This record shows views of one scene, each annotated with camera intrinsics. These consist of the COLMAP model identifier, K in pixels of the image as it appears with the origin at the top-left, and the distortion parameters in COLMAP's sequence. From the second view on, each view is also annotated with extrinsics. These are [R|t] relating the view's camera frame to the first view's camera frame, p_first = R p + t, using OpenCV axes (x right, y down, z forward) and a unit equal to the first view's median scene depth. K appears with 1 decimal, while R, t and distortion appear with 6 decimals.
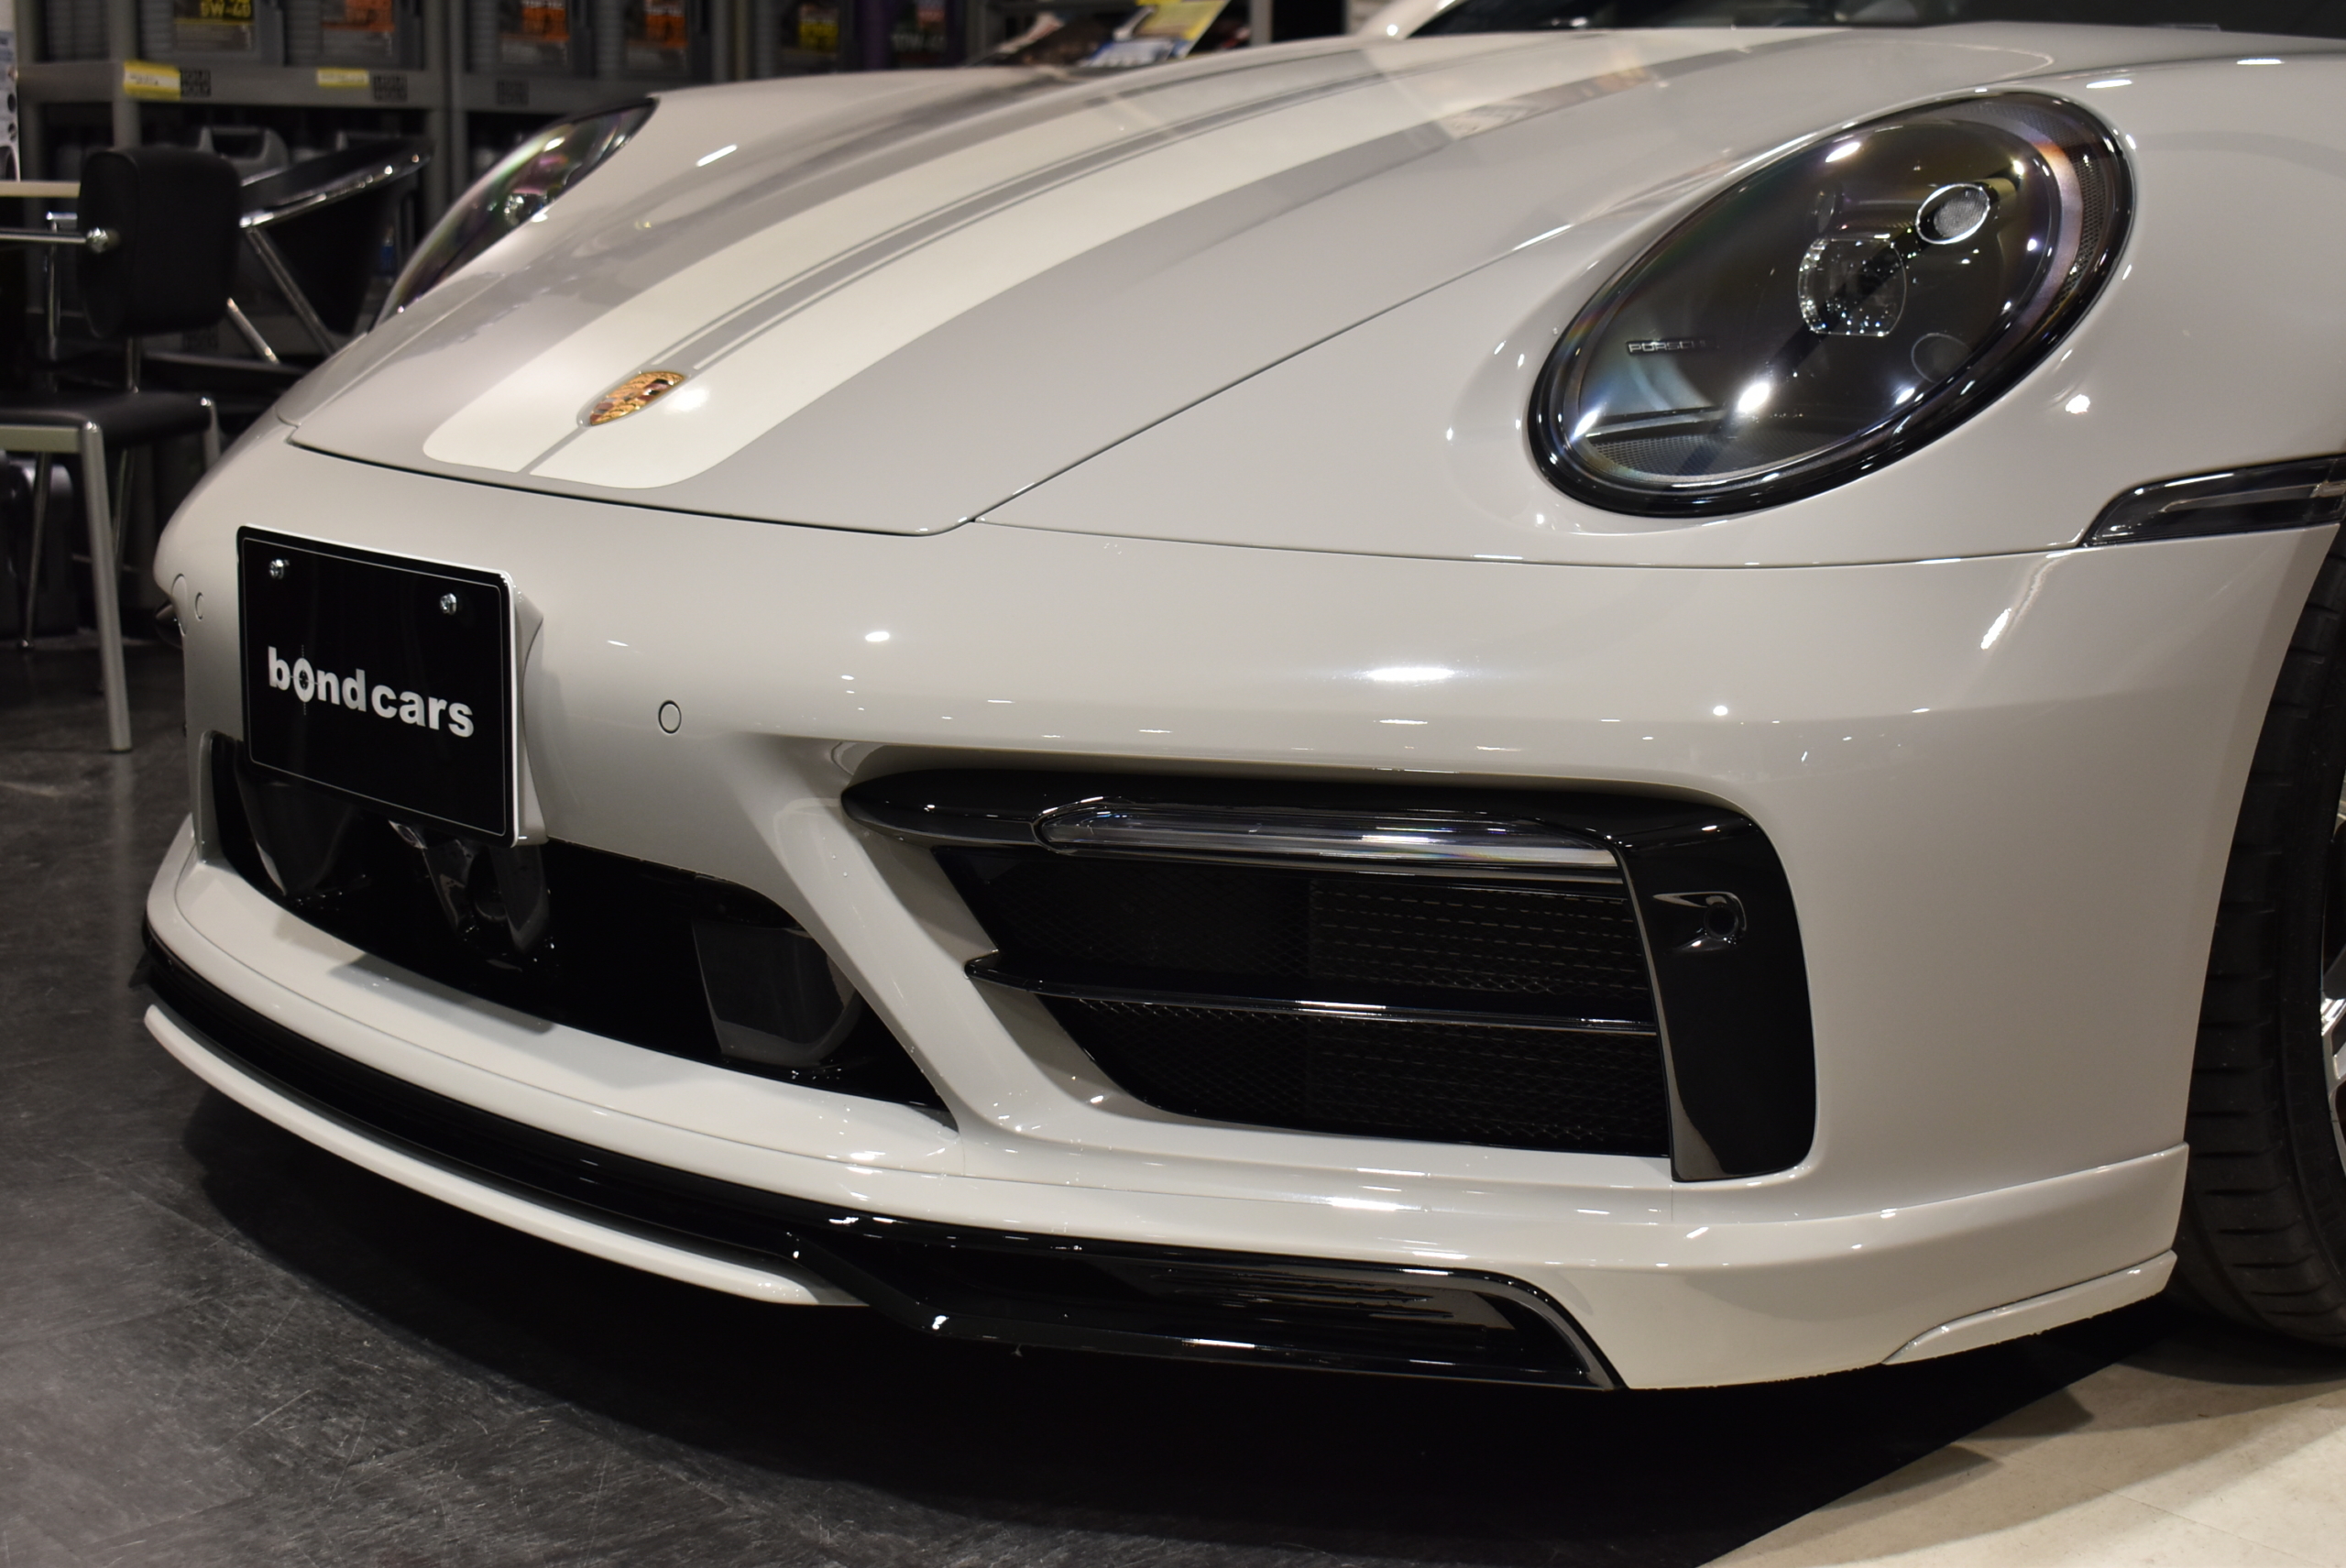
lens RADIAL K [[3166.8, 0, 1173.0], [0, 3166.8, 784.0], [0, 0, 1]] dist [-0.042446, 0.024247]
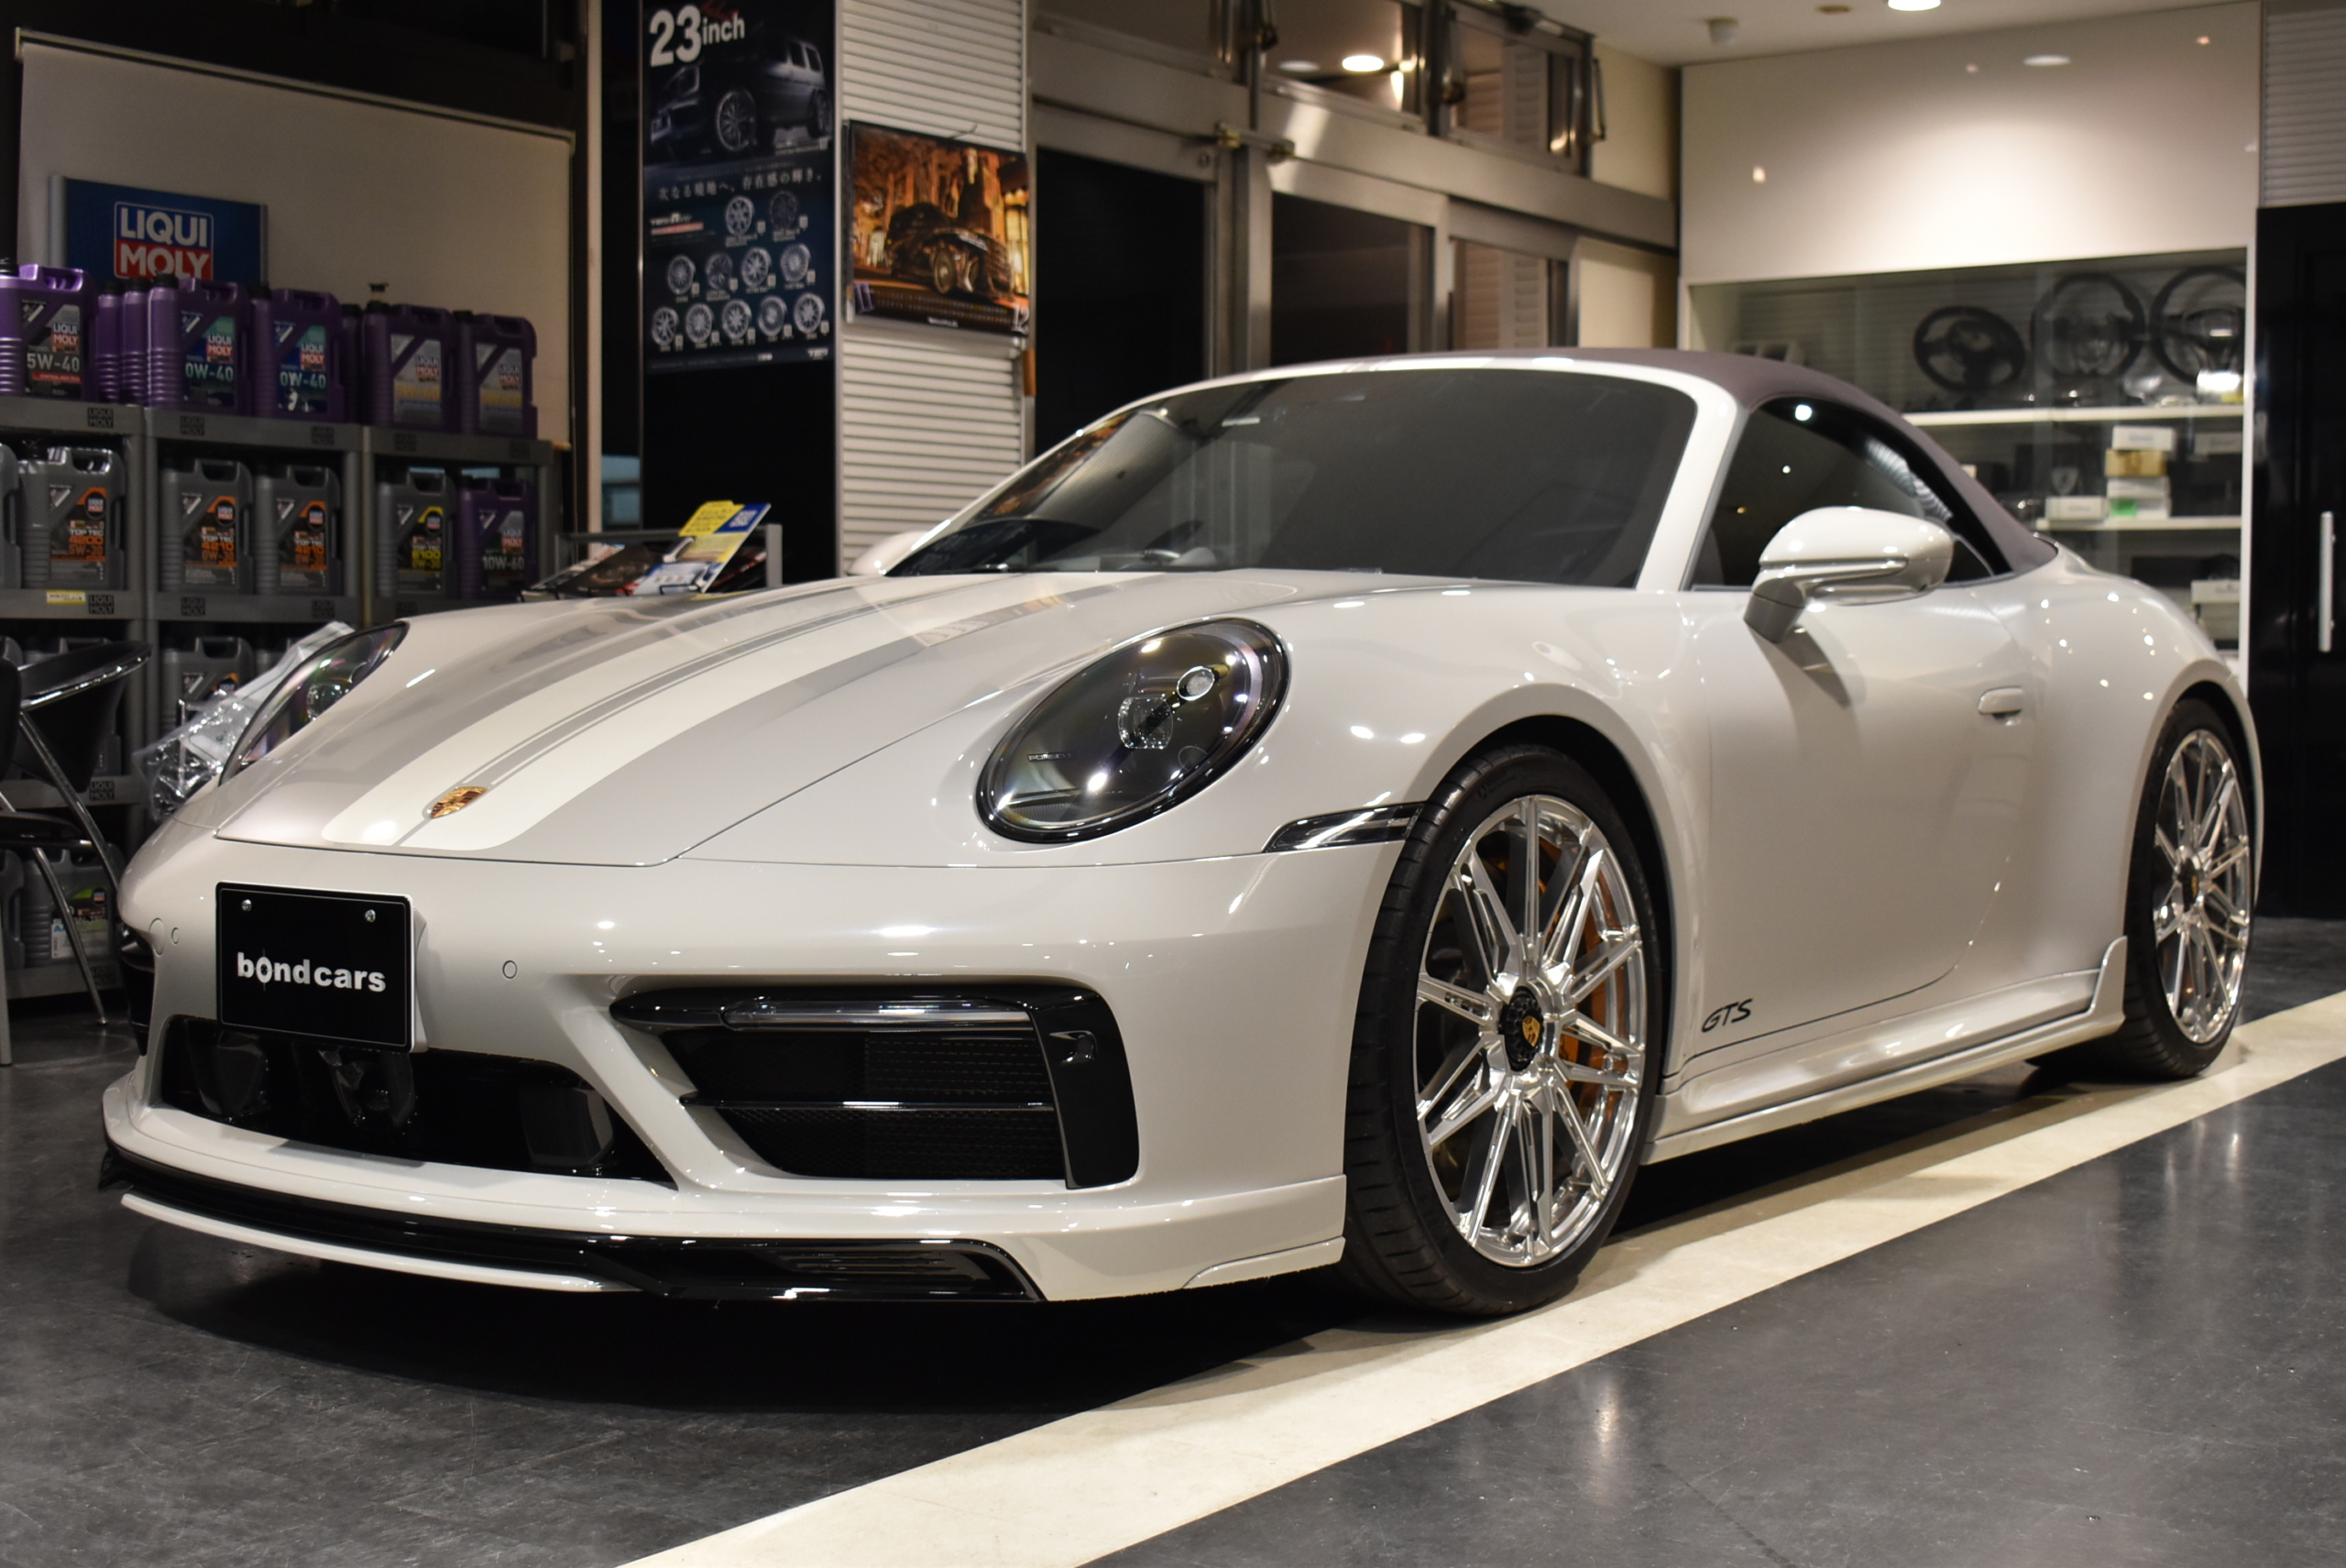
lens RADIAL K [[3010.7, 0, 1173.0], [0, 3010.7, 784.0], [0, 0, 1]] dist [-0.046924, 0.013896]
pose [[0.984871, -0.021518, 0.171949, -0.072834], [0.046316, 0.988848, -0.141541, 0.124742], [-0.166986, 0.147363, 0.974884, -0.698710]]
